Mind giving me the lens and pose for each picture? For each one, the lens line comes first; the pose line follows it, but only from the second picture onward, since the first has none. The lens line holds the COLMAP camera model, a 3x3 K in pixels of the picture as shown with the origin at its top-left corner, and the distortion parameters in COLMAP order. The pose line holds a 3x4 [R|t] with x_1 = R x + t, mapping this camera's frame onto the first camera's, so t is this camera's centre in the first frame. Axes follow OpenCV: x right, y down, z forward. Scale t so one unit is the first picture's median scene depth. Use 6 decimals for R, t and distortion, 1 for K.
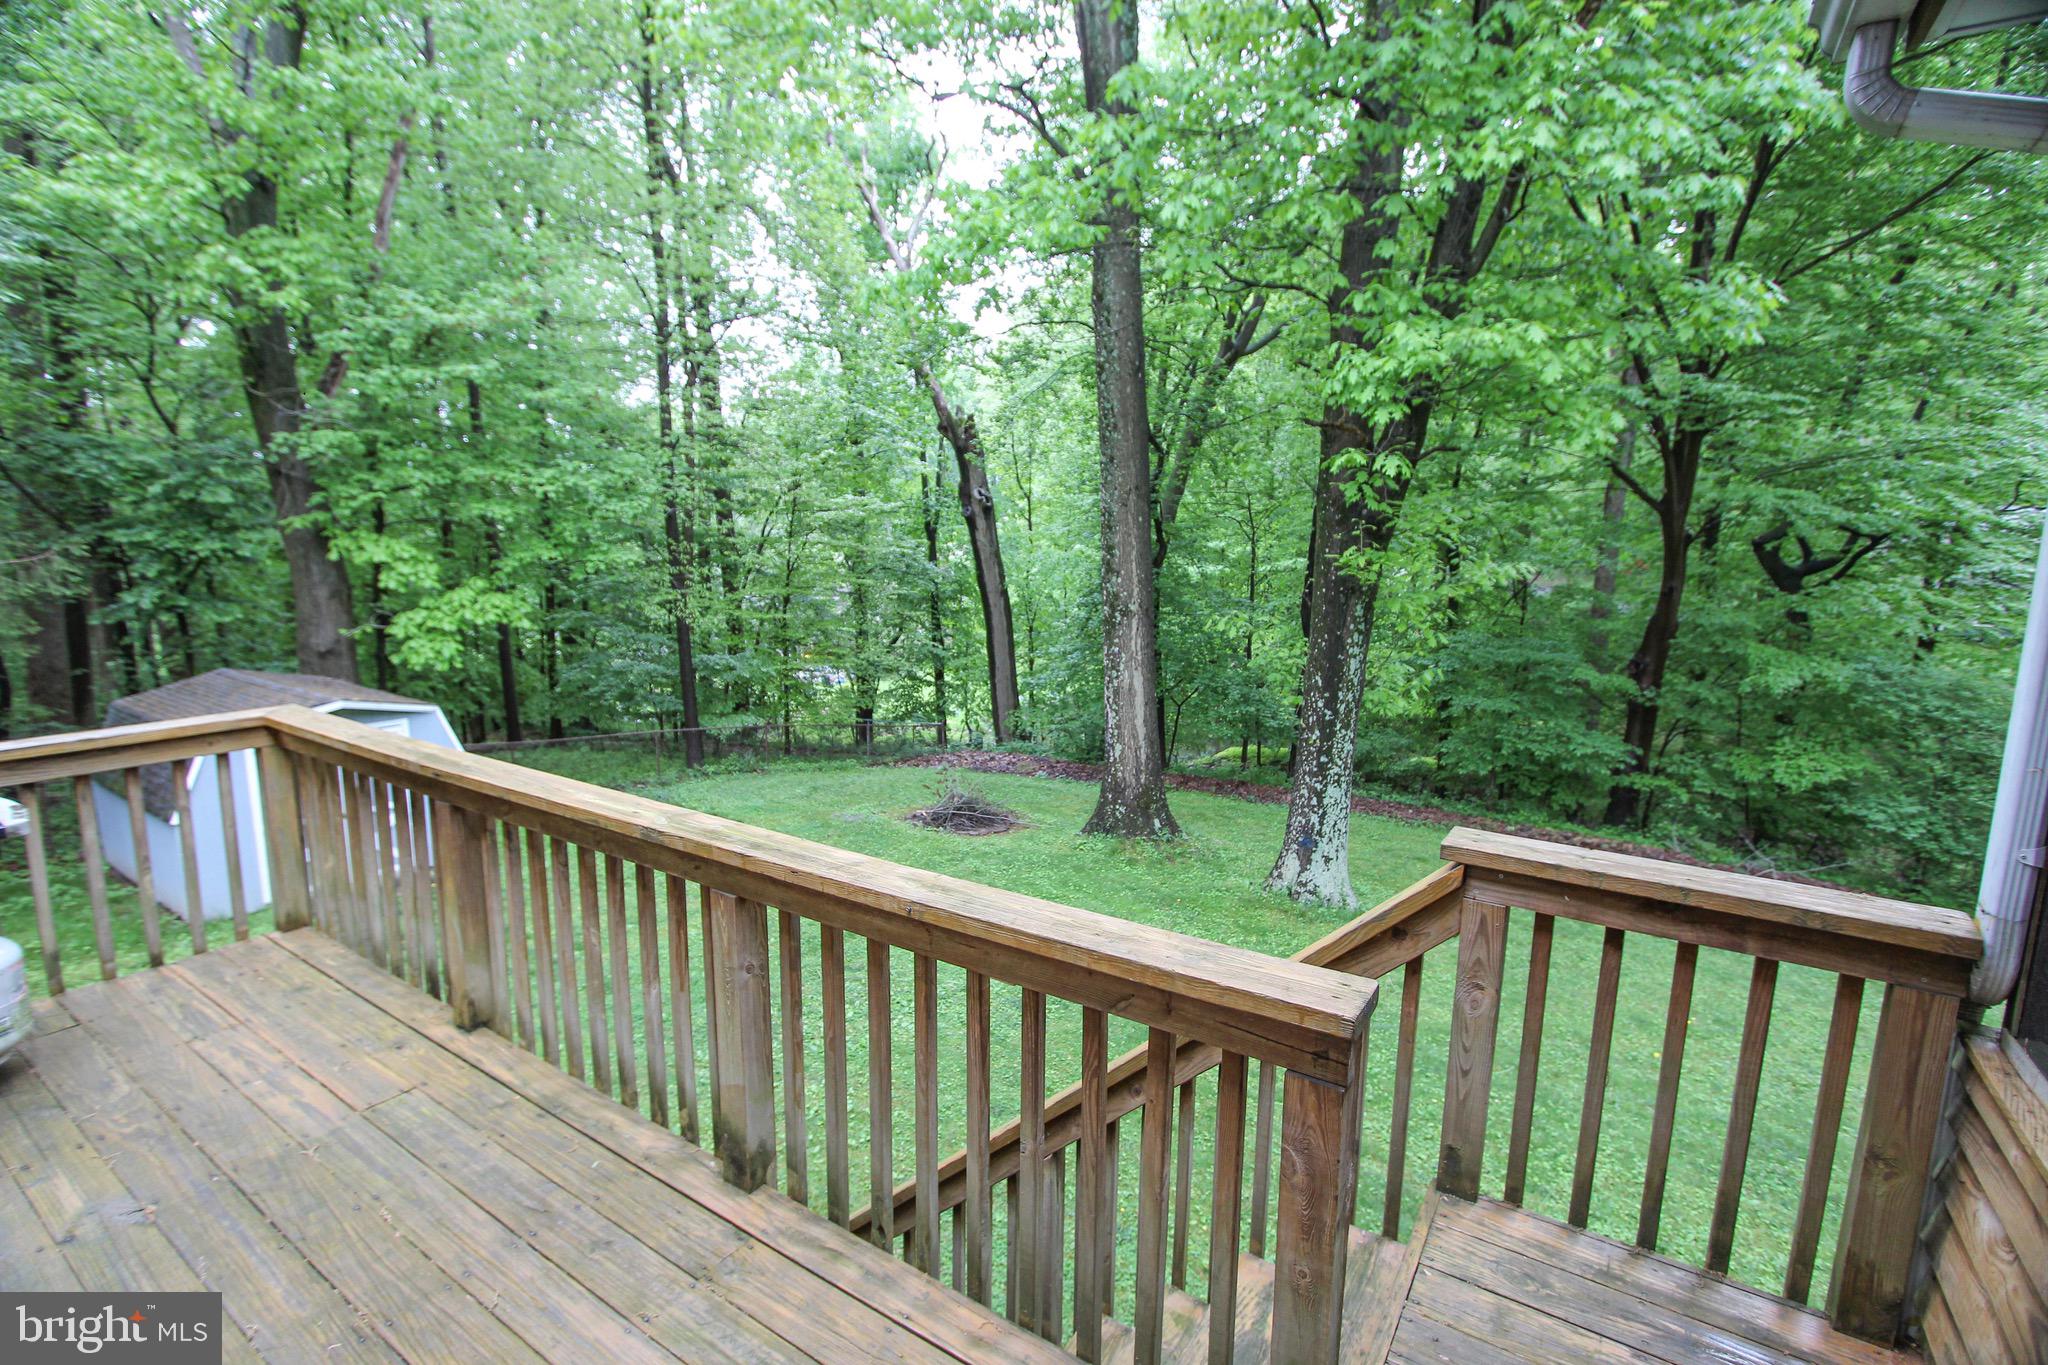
lens RADIAL K [[948.9, 0, 1008.9], [0, 948.9, 682.9], [0, 0, 1]] dist [-0.012449, 0.000440]
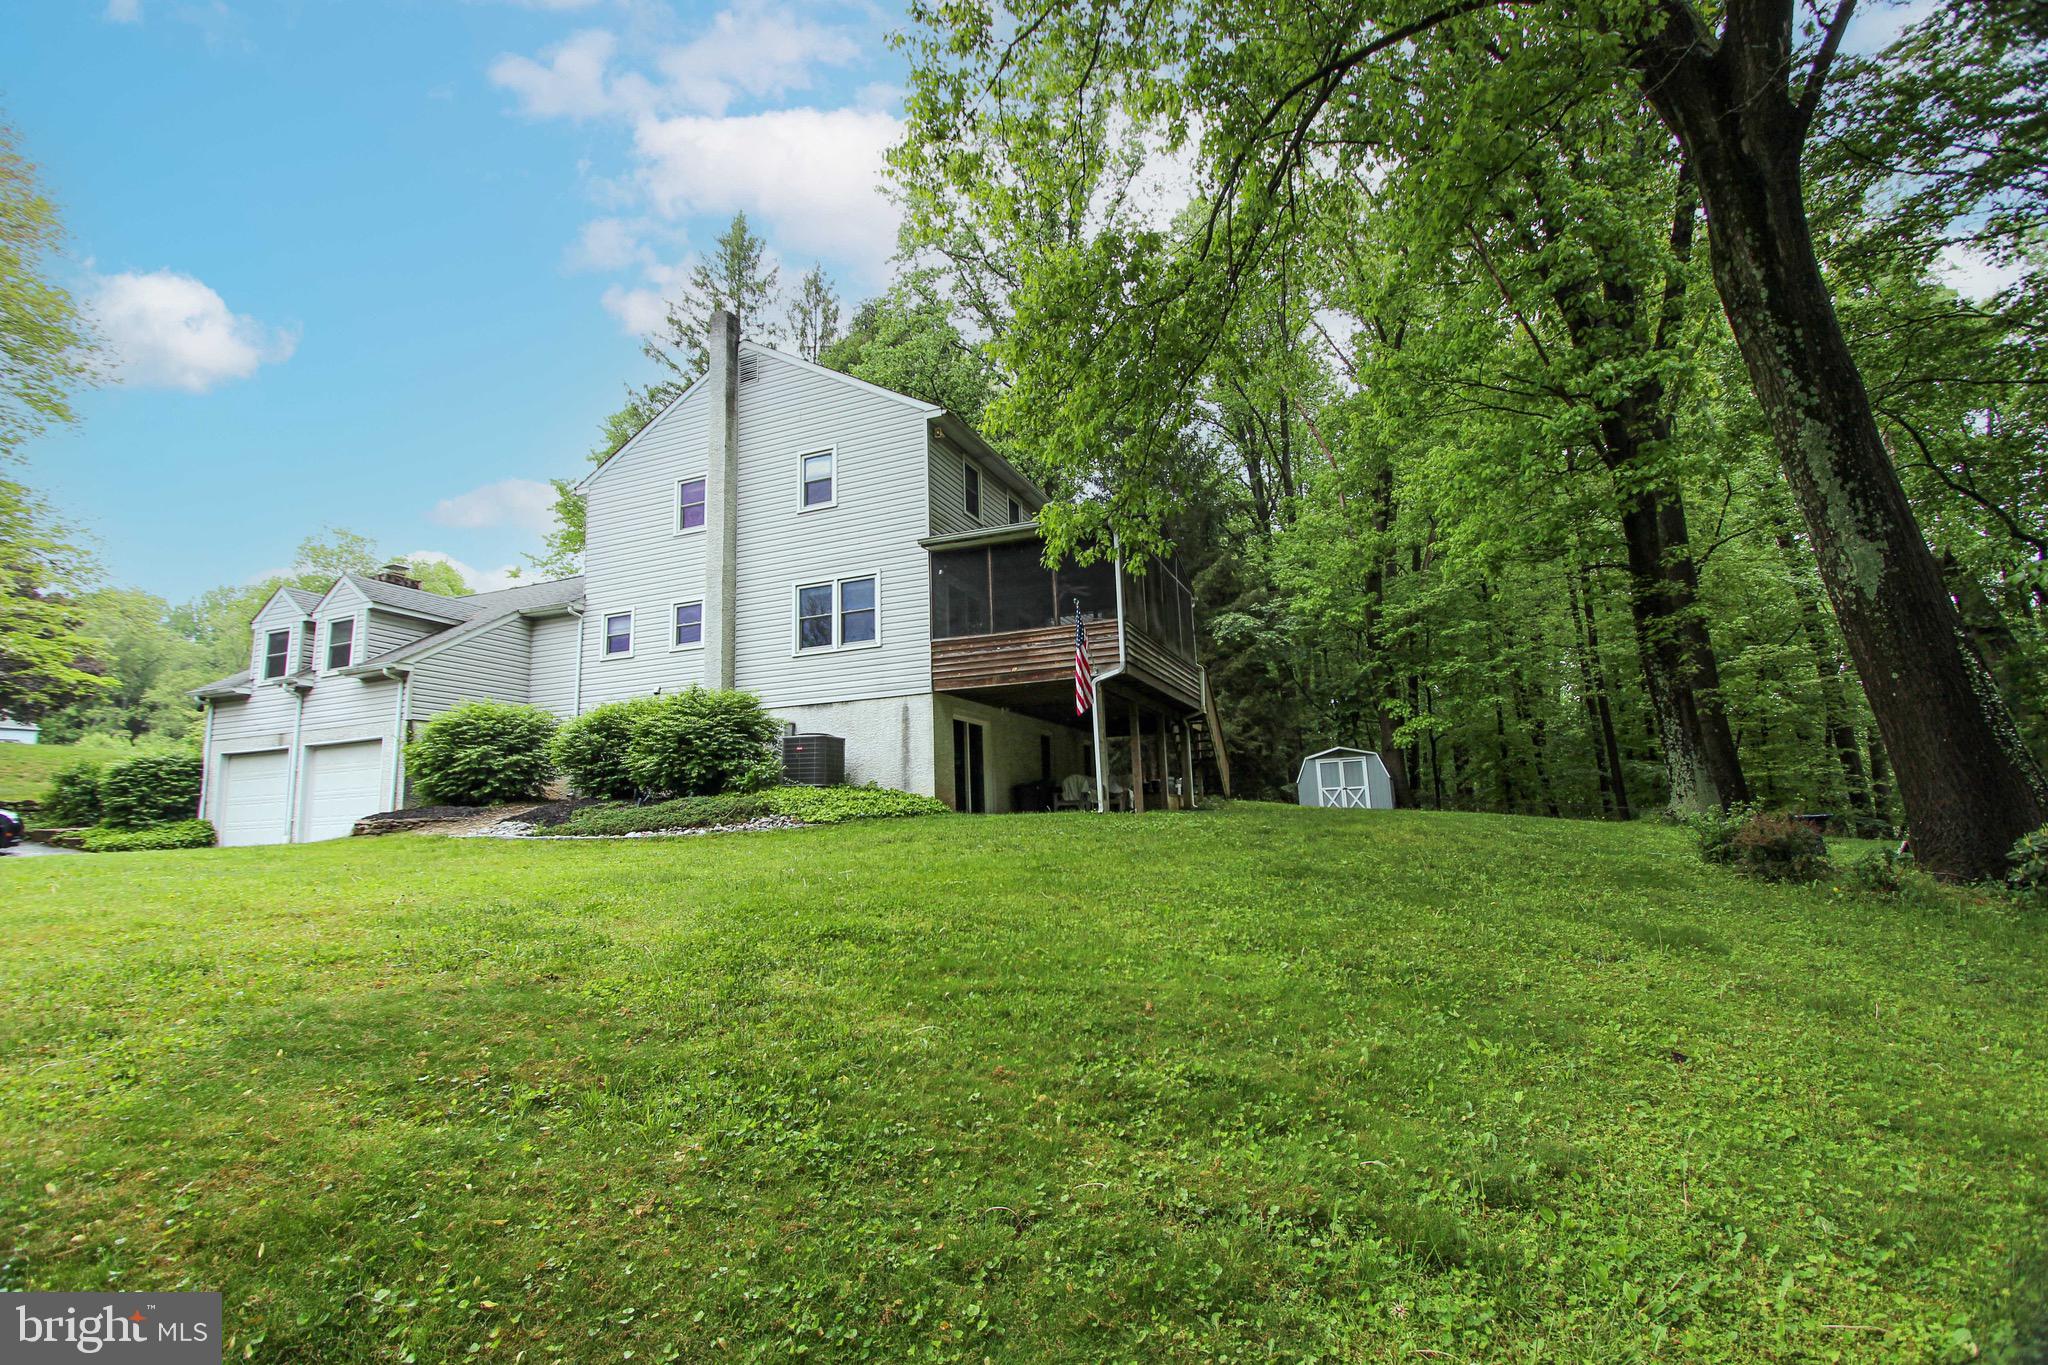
lens RADIAL K [[948.9, 0, 1008.9], [0, 948.9, 682.9], [0, 0, 1]] dist [-0.012449, 0.000440]
pose [[0.172524, -0.170770, -0.970089, 1.561627], [-0.115898, 0.974497, -0.192157, 0.392499], [0.978163, 0.145583, 0.148332, -0.387371]]
